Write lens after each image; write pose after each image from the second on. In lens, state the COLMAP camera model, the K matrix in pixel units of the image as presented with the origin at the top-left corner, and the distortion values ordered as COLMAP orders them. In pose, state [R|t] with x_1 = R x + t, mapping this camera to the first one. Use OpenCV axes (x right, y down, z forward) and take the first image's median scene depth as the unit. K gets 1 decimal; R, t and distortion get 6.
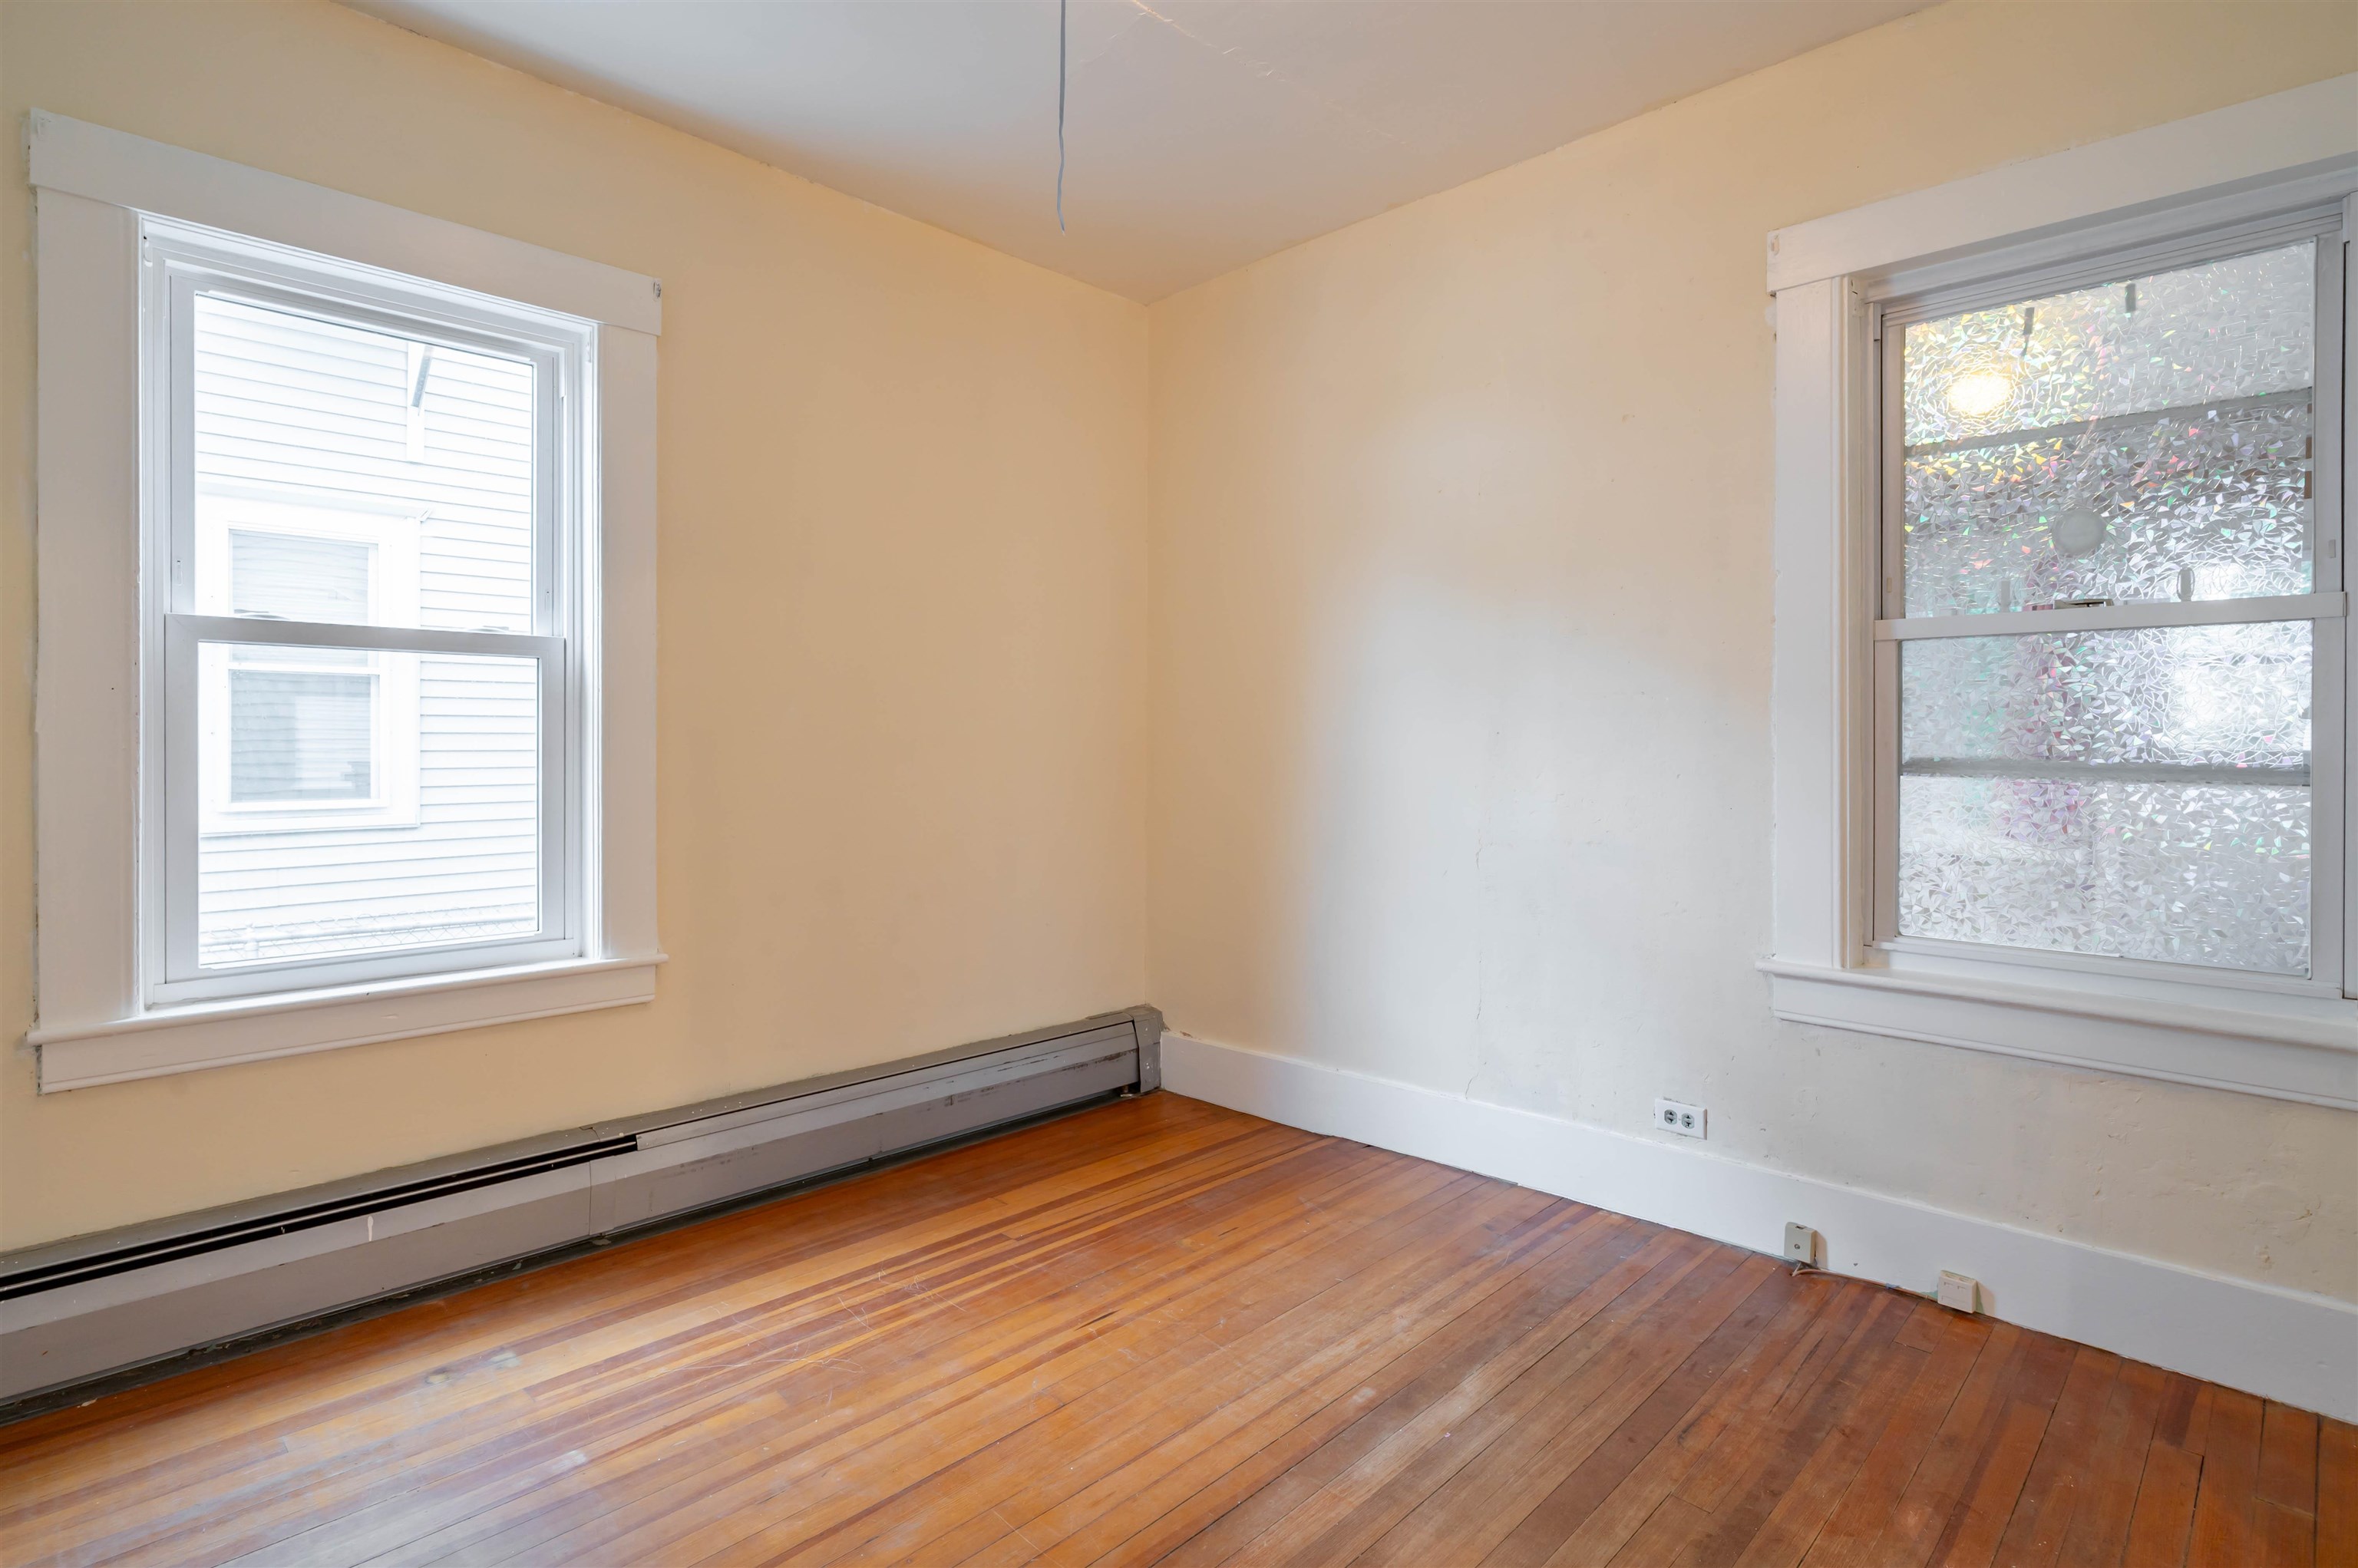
lens RADIAL K [[1146.6, 0, 1191.1], [0, 1146.6, 742.0], [0, 0, 1]] dist [-0.008934, 0.002939]
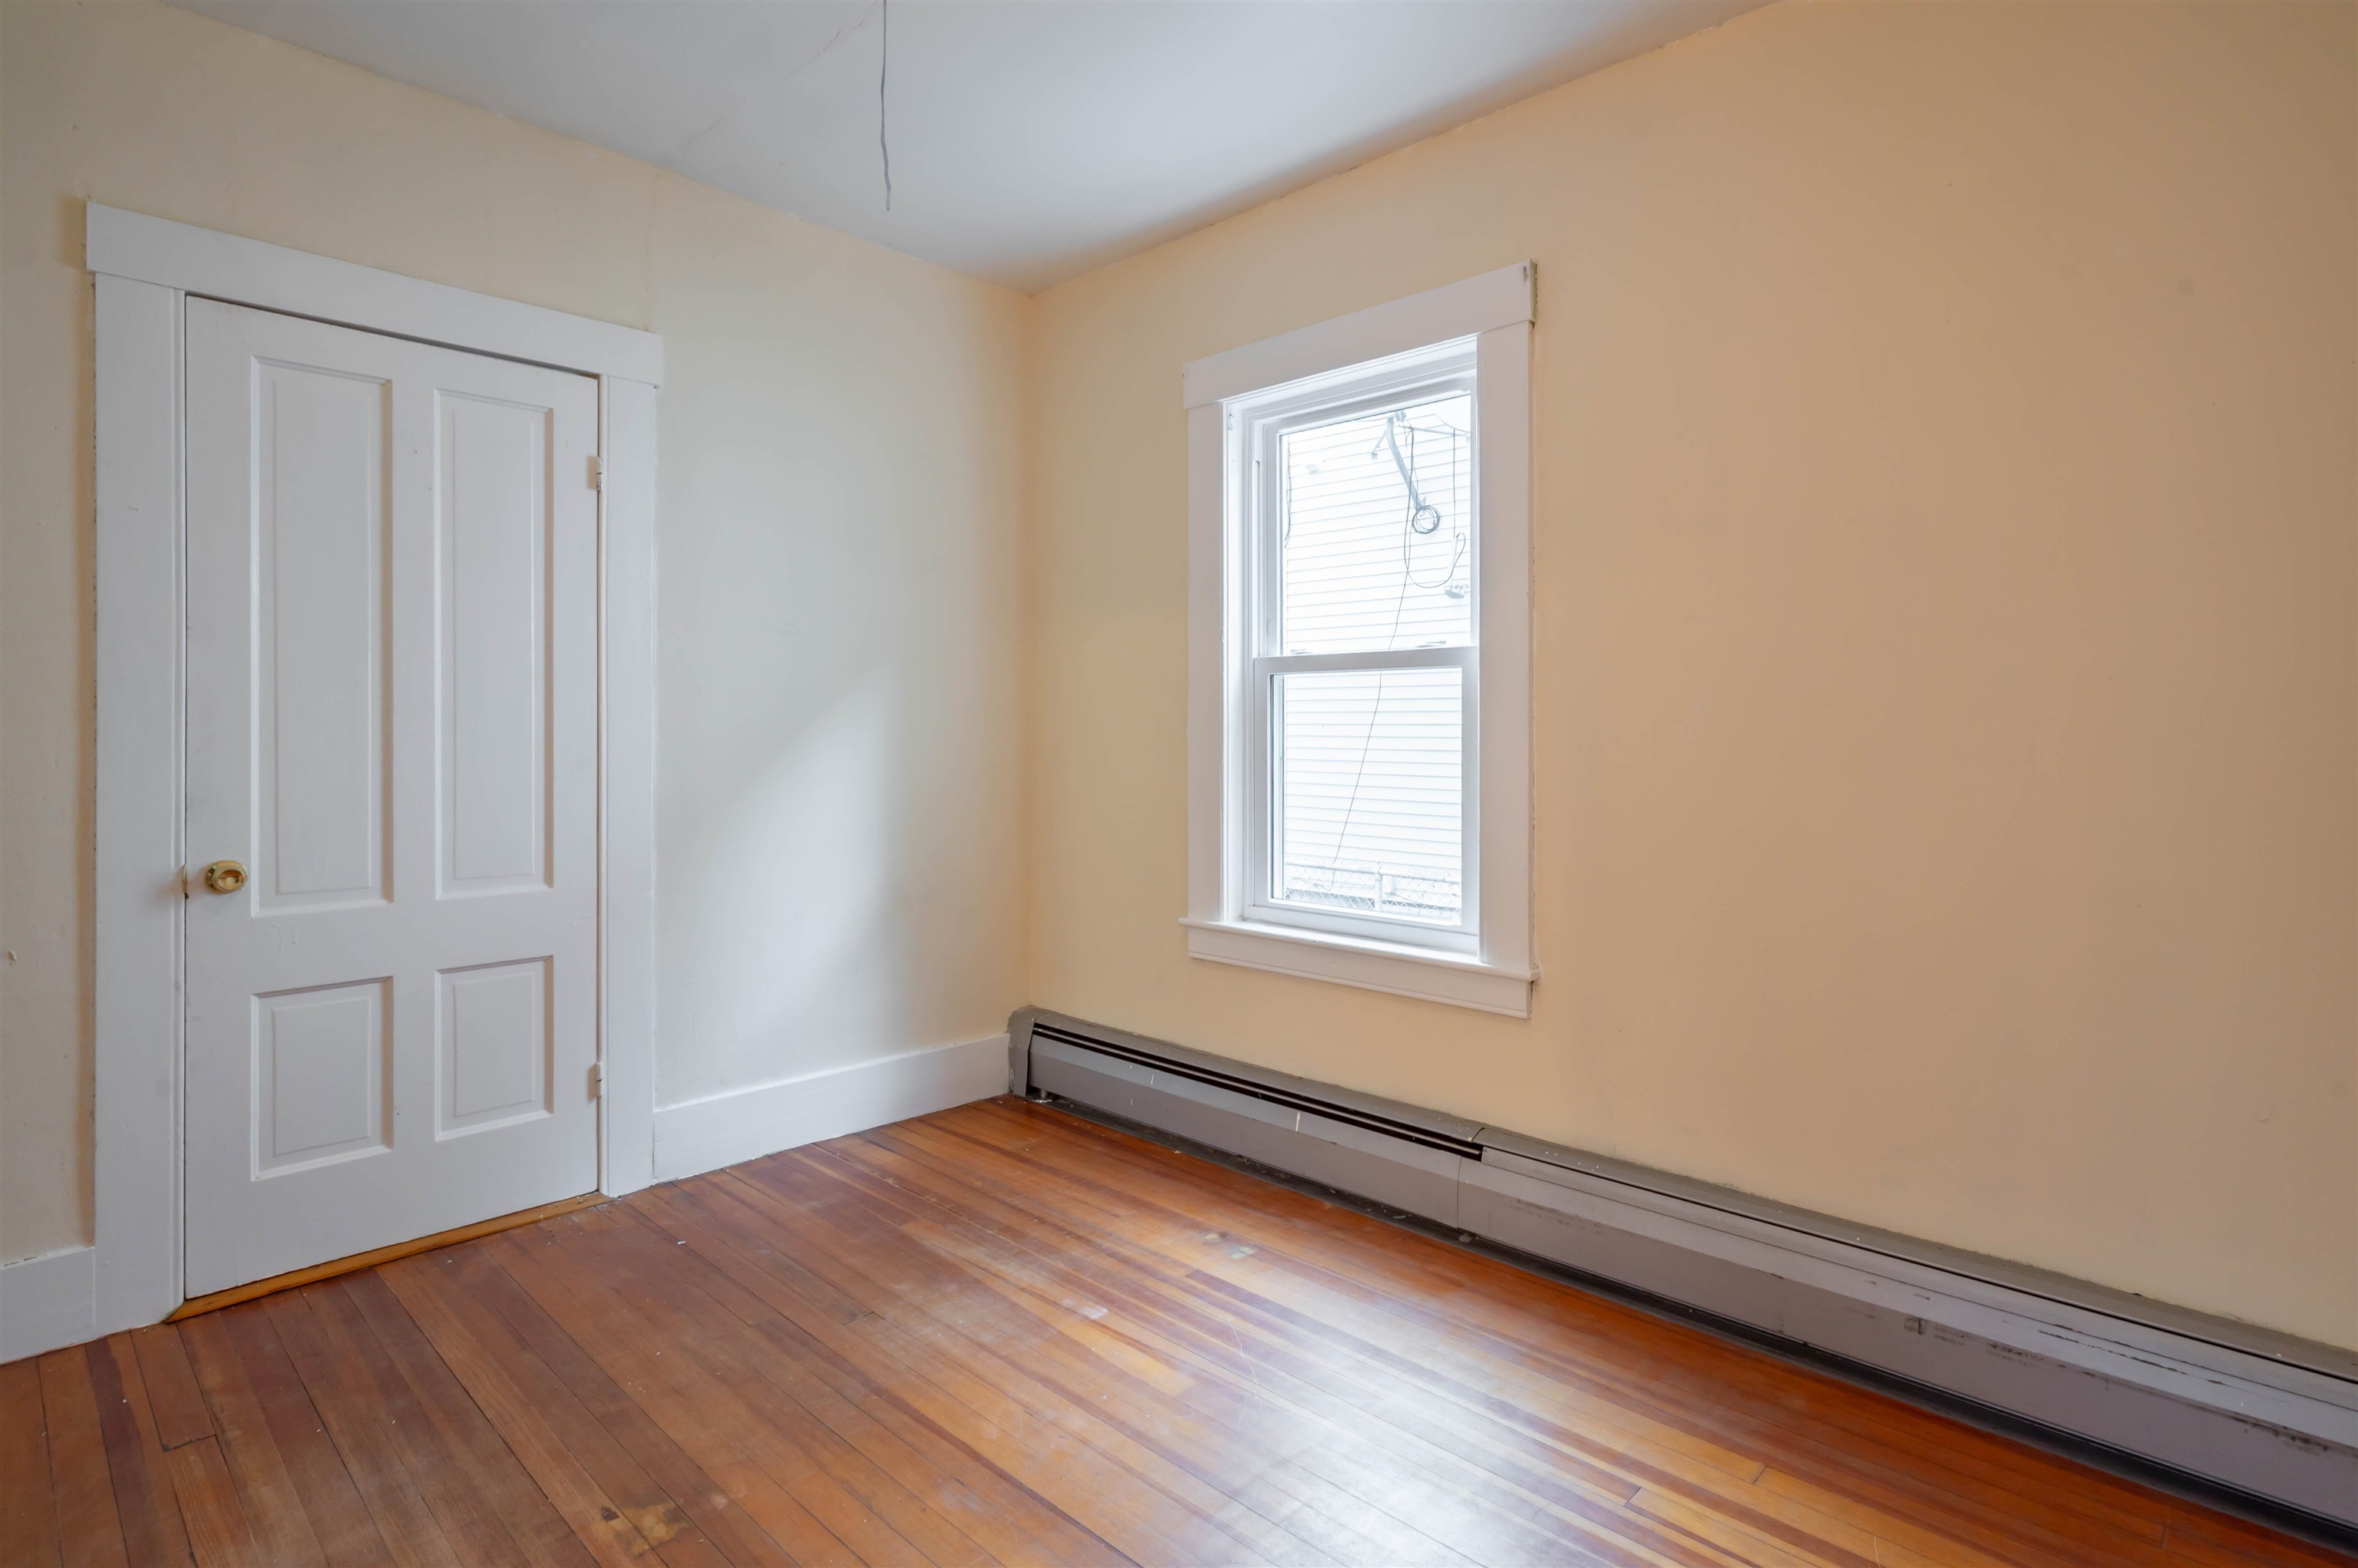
lens RADIAL K [[1146.6, 0, 1184.9], [0, 1146.6, 737.4], [0, 0, 1]] dist [-0.008934, 0.002939]
pose [[0.025896, -0.001950, -0.999663, 0.491765], [-0.004746, 0.999987, -0.002074, -0.005210], [0.999653, 0.004798, 0.025886, 0.714156]]
